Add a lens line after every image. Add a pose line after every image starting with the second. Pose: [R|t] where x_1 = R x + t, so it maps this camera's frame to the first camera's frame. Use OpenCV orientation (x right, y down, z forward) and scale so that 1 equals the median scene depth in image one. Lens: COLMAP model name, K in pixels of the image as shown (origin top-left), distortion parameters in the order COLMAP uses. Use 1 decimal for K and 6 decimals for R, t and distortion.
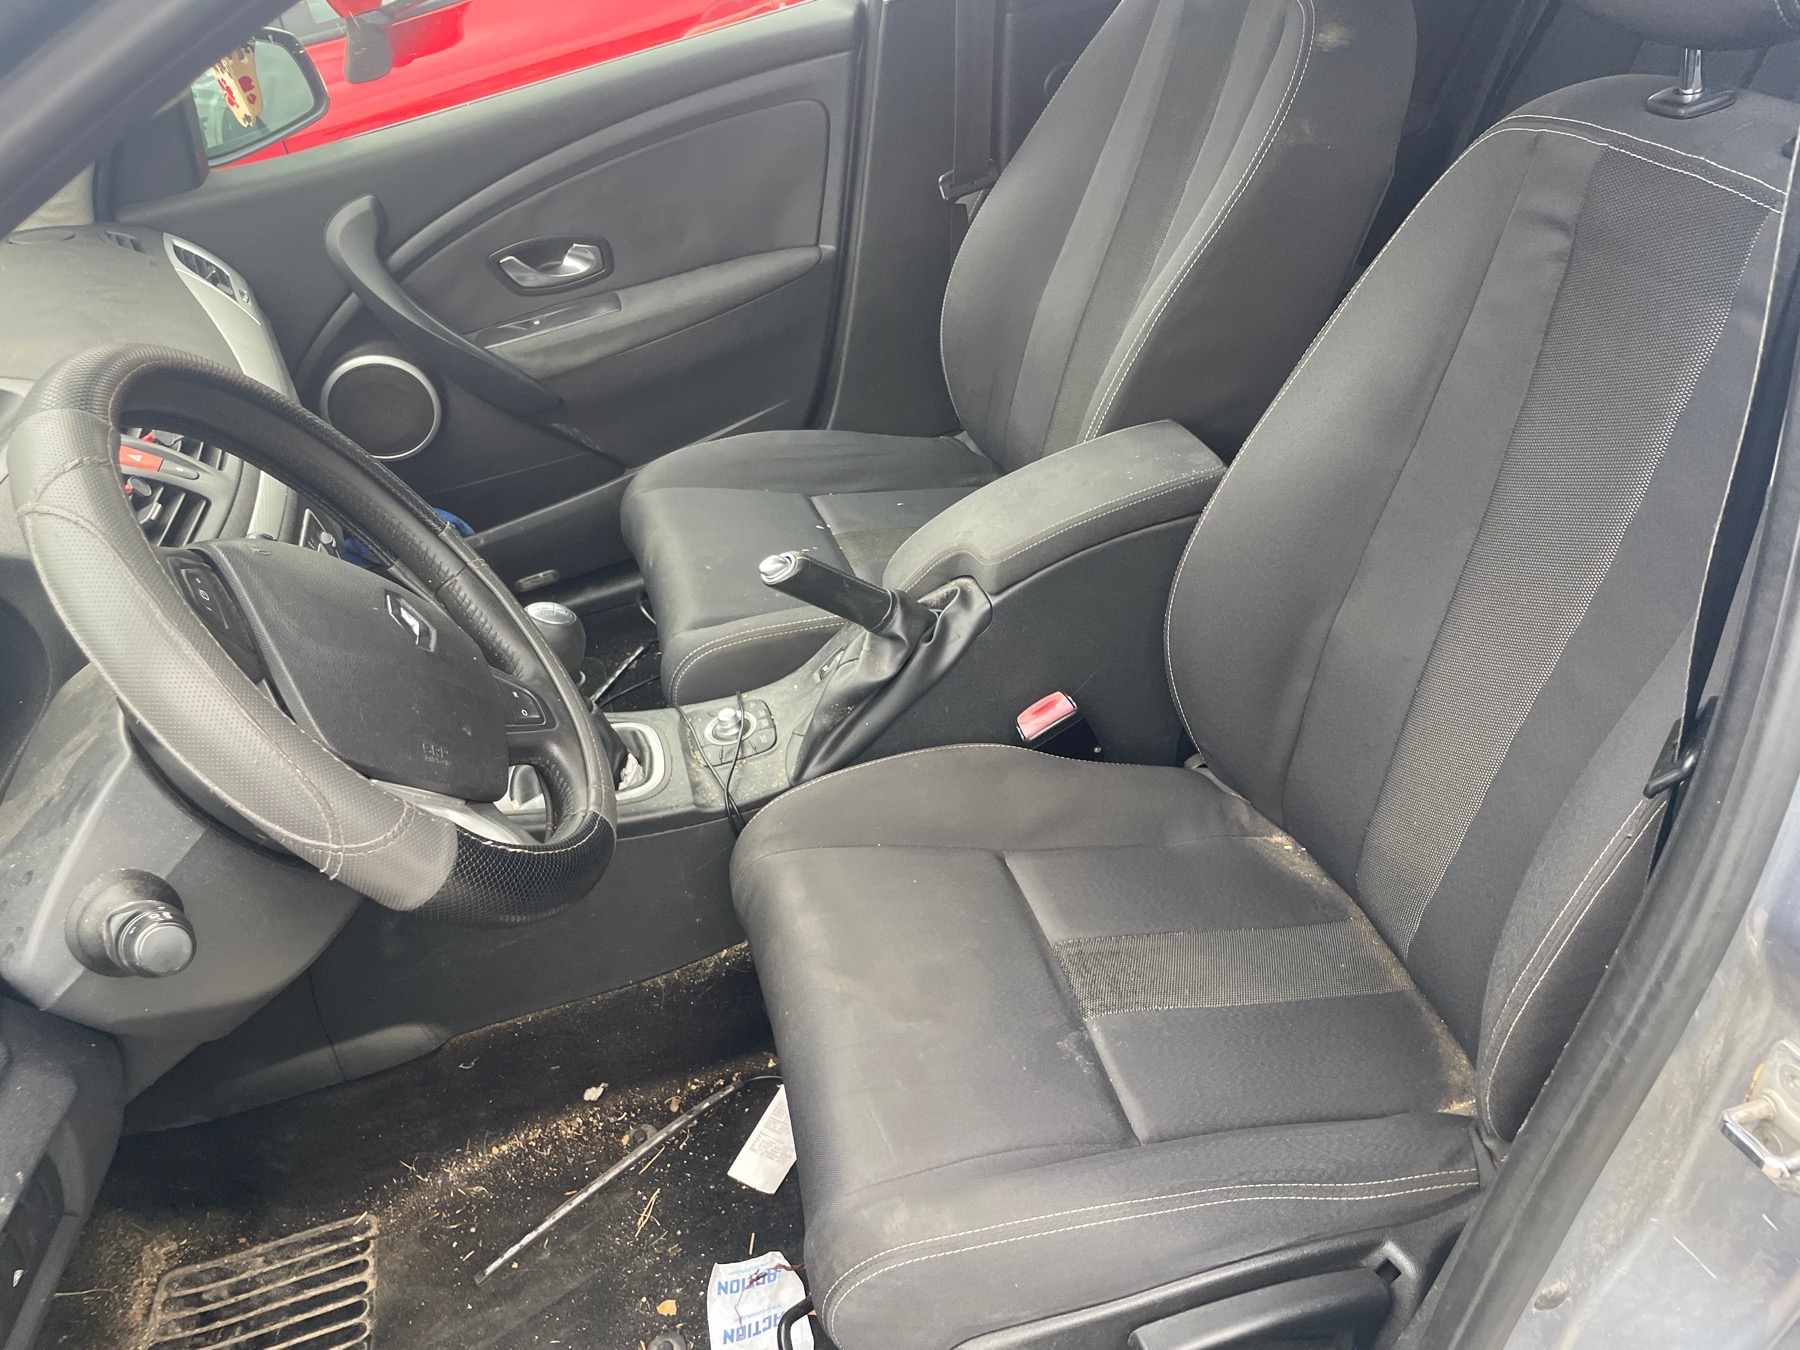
lens RADIAL K [[1383.1, 0, 900.0], [0, 1383.1, 675.0], [0, 0, 1]] dist [0.082303, -0.103170]
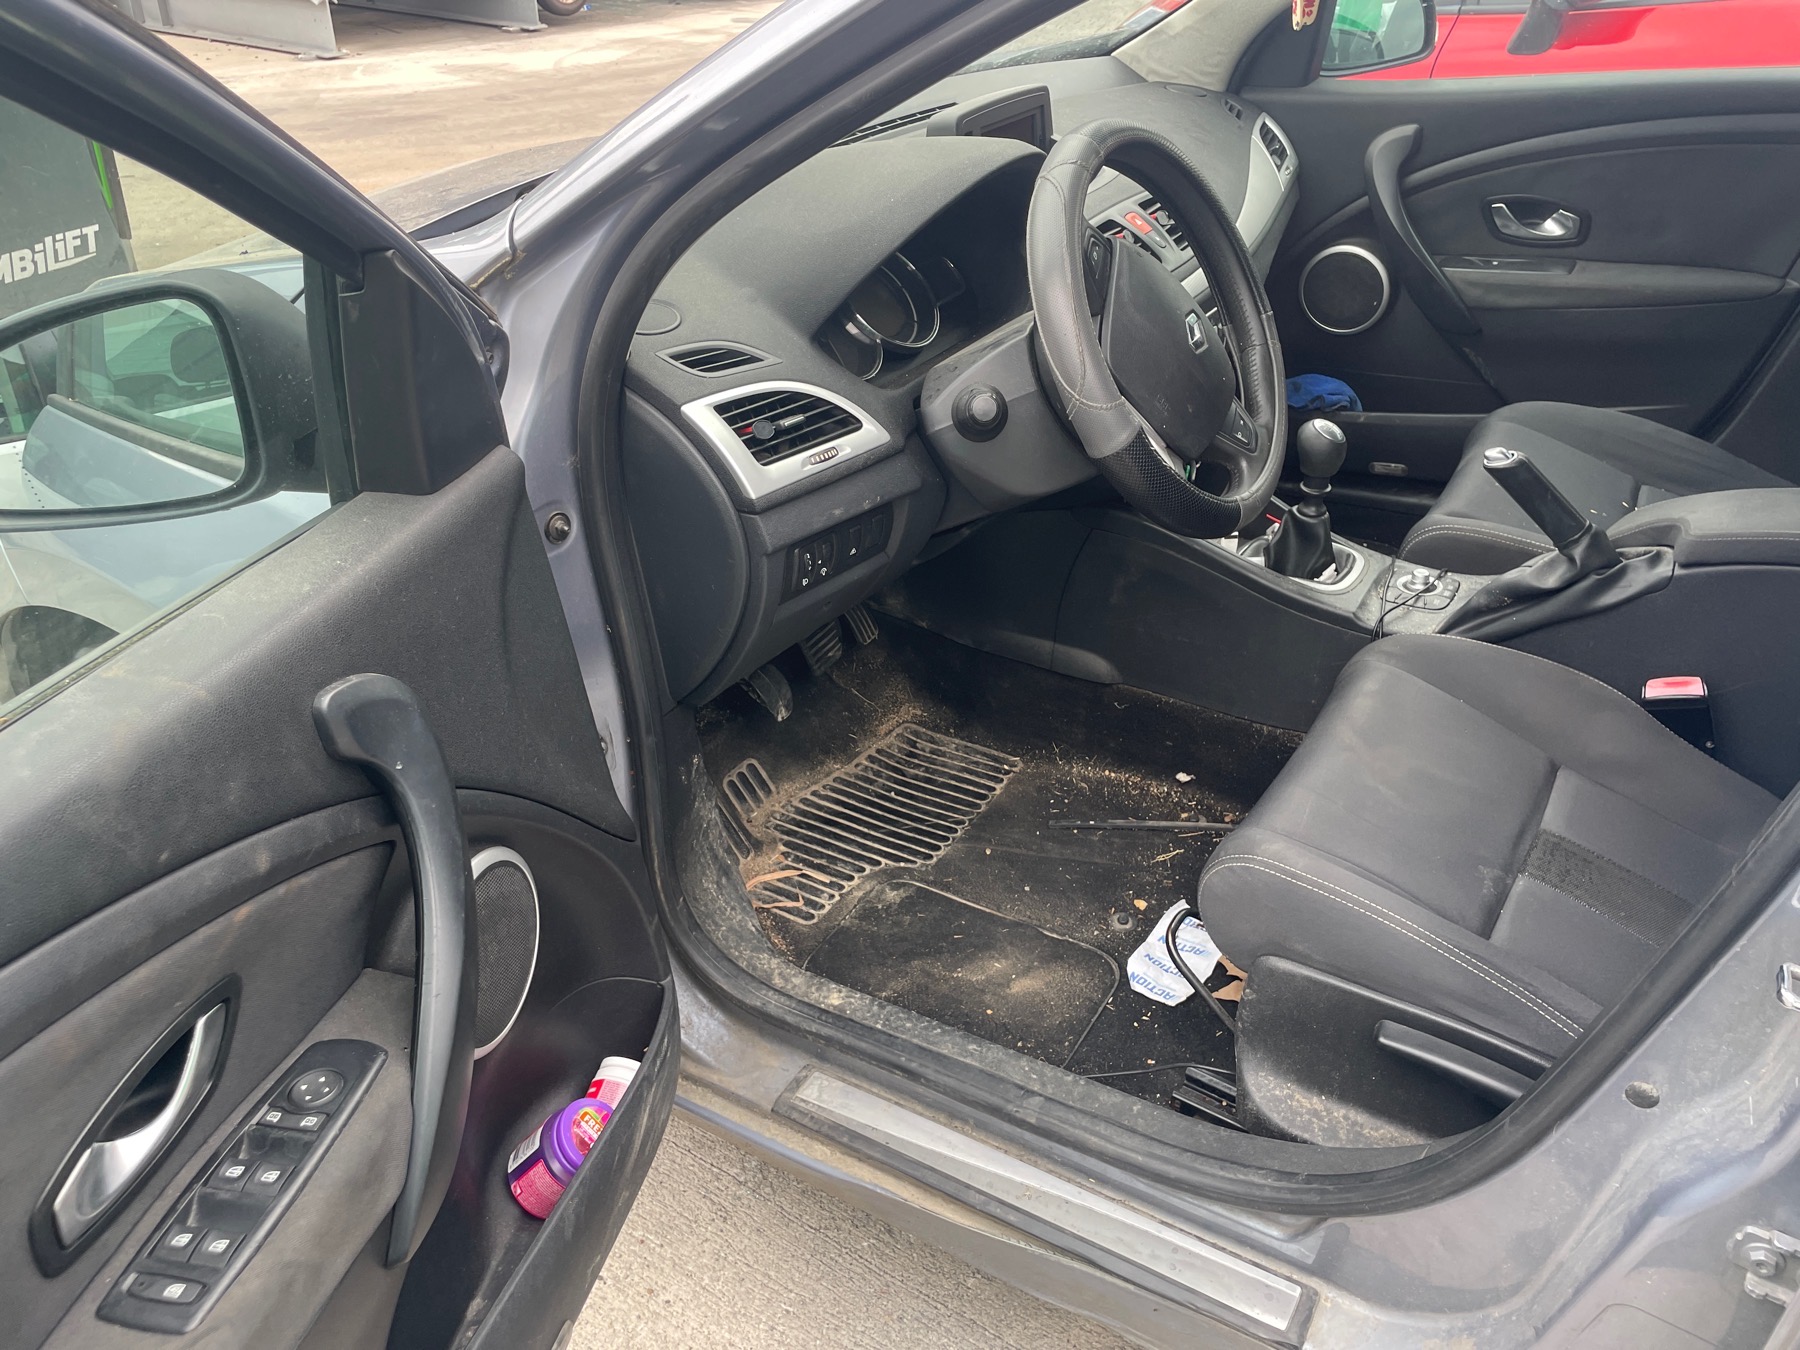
lens RADIAL K [[1375.6, 0, 899.6], [0, 1375.6, 654.4], [0, 0, 1]] dist [0.081037, -0.111322]
pose [[0.682787, 0.466105, -0.562626, 0.299197], [-0.464860, 0.871239, 0.157634, 0.117798], [0.563656, 0.153912, 0.811544, -0.264995]]
